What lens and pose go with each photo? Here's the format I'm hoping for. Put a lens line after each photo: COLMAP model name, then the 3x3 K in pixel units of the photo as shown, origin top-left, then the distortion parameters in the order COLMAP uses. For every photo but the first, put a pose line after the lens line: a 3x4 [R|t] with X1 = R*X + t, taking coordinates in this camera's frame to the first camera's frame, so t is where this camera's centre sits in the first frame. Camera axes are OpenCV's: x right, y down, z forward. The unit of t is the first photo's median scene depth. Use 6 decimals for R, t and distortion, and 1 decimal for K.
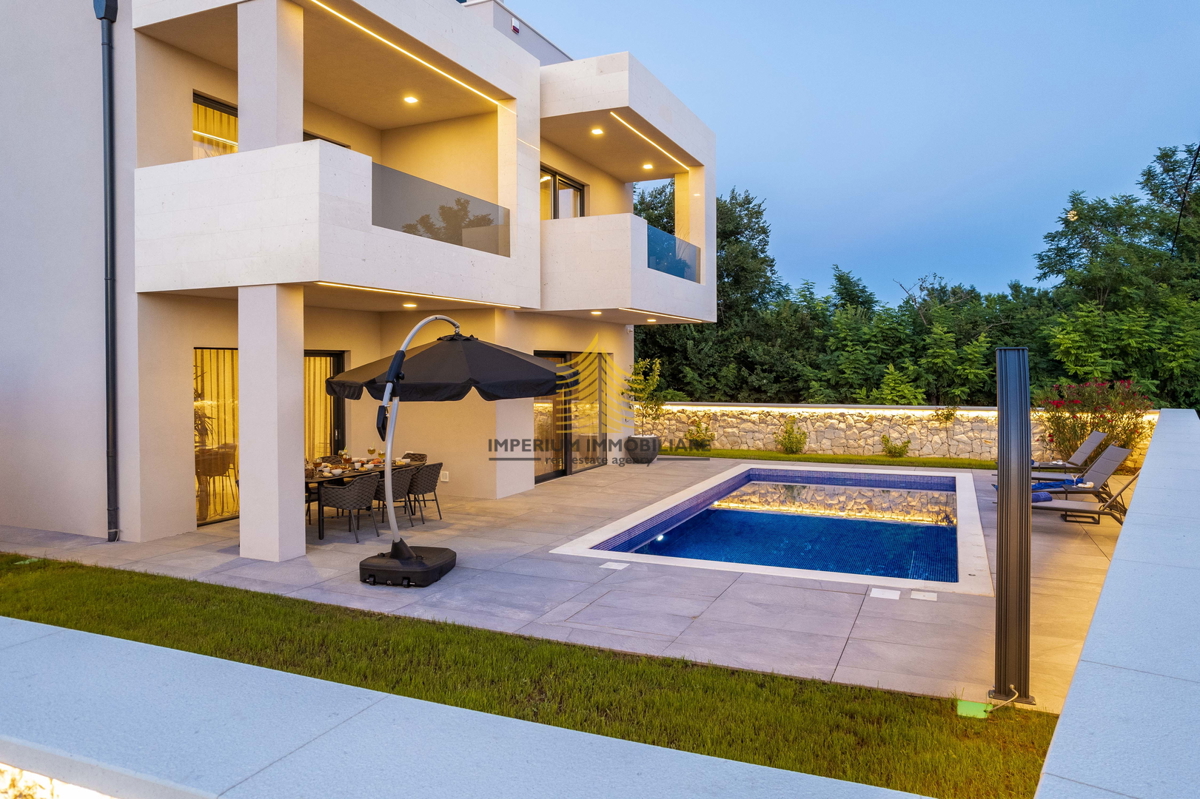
lens RADIAL K [[770.4, 0, 594.7], [0, 770.4, 405.7], [0, 0, 1]] dist [-0.085501, 0.076828]
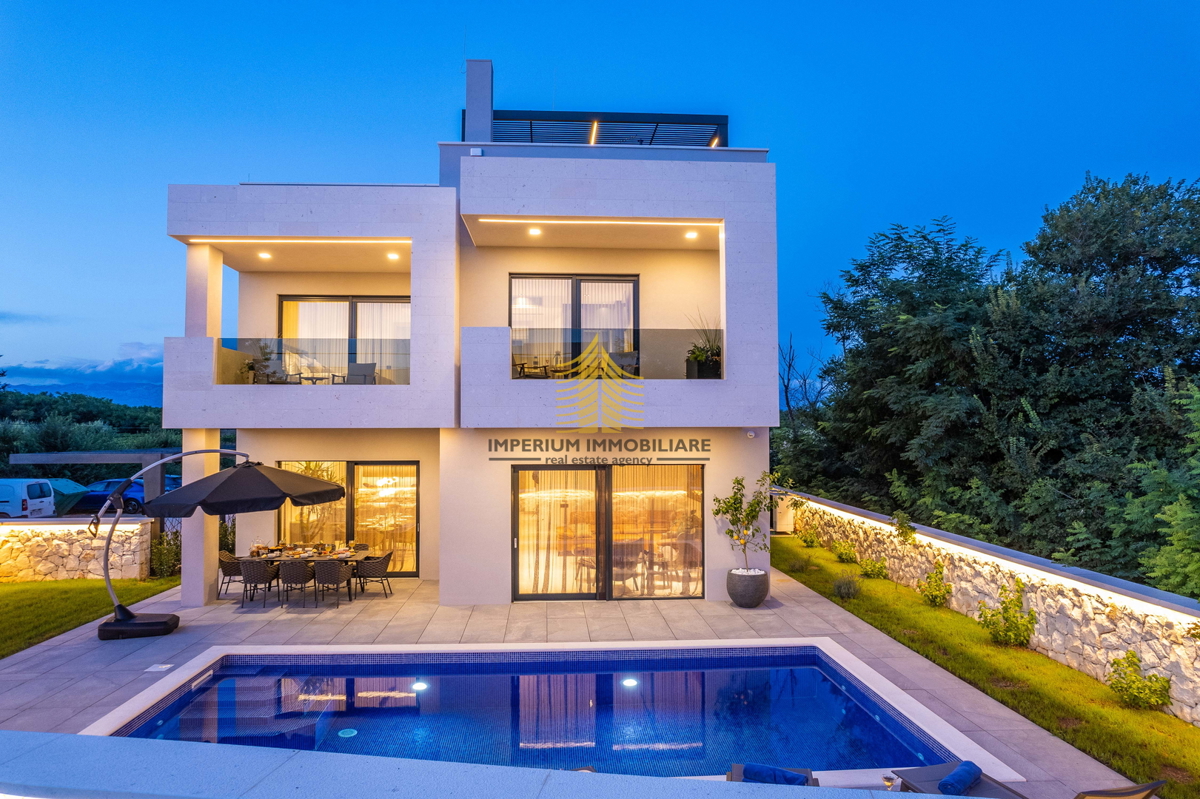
lens RADIAL K [[770.4, 0, 594.7], [0, 770.4, 405.7], [0, 0, 1]] dist [-0.085501, 0.076828]
pose [[0.447315, -0.024162, -0.894050, 0.643411], [-0.045937, 0.997695, -0.049946, -0.075972], [0.893196, 0.063412, 0.445174, 0.460841]]
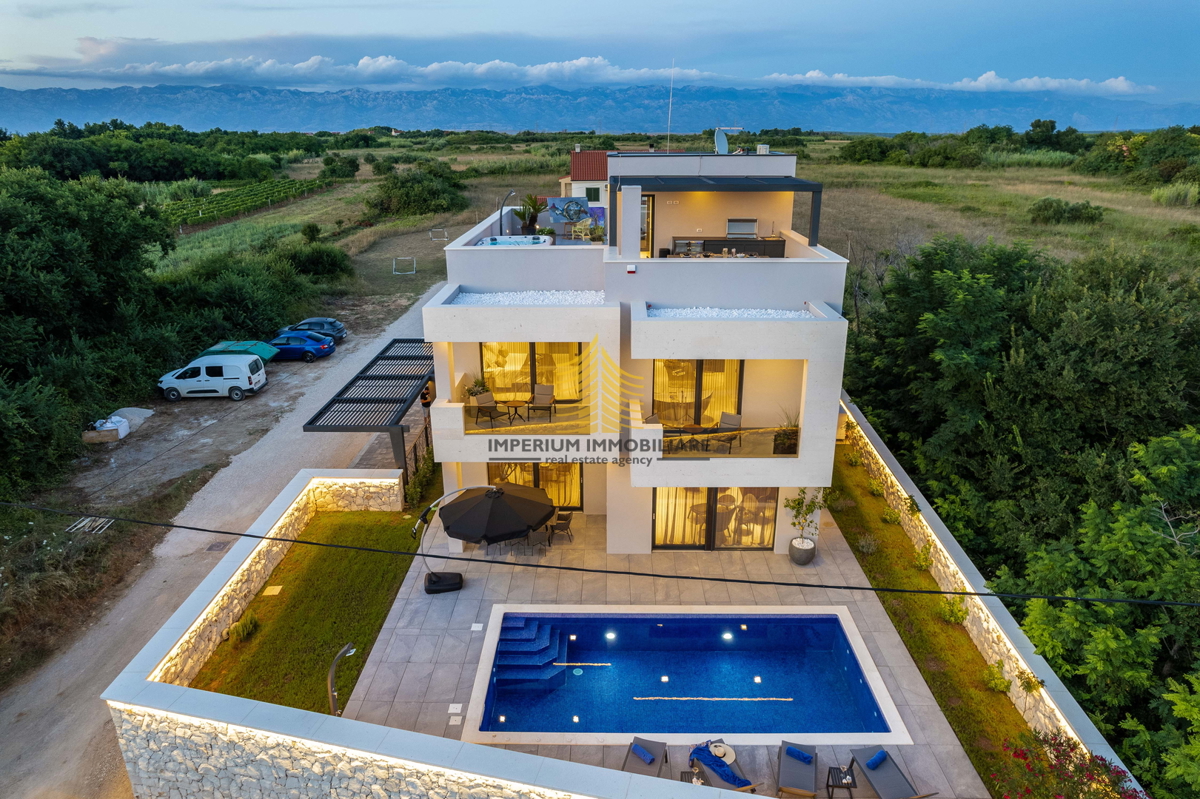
lens RADIAL K [[770.4, 0, 594.7], [0, 770.4, 405.7], [0, 0, 1]] dist [-0.085501, 0.076828]
pose [[0.368991, 0.309878, -0.876254, 0.876019], [-0.043537, 0.947511, 0.316744, -0.502960], [0.928413, -0.078727, 0.363114, 0.237502]]
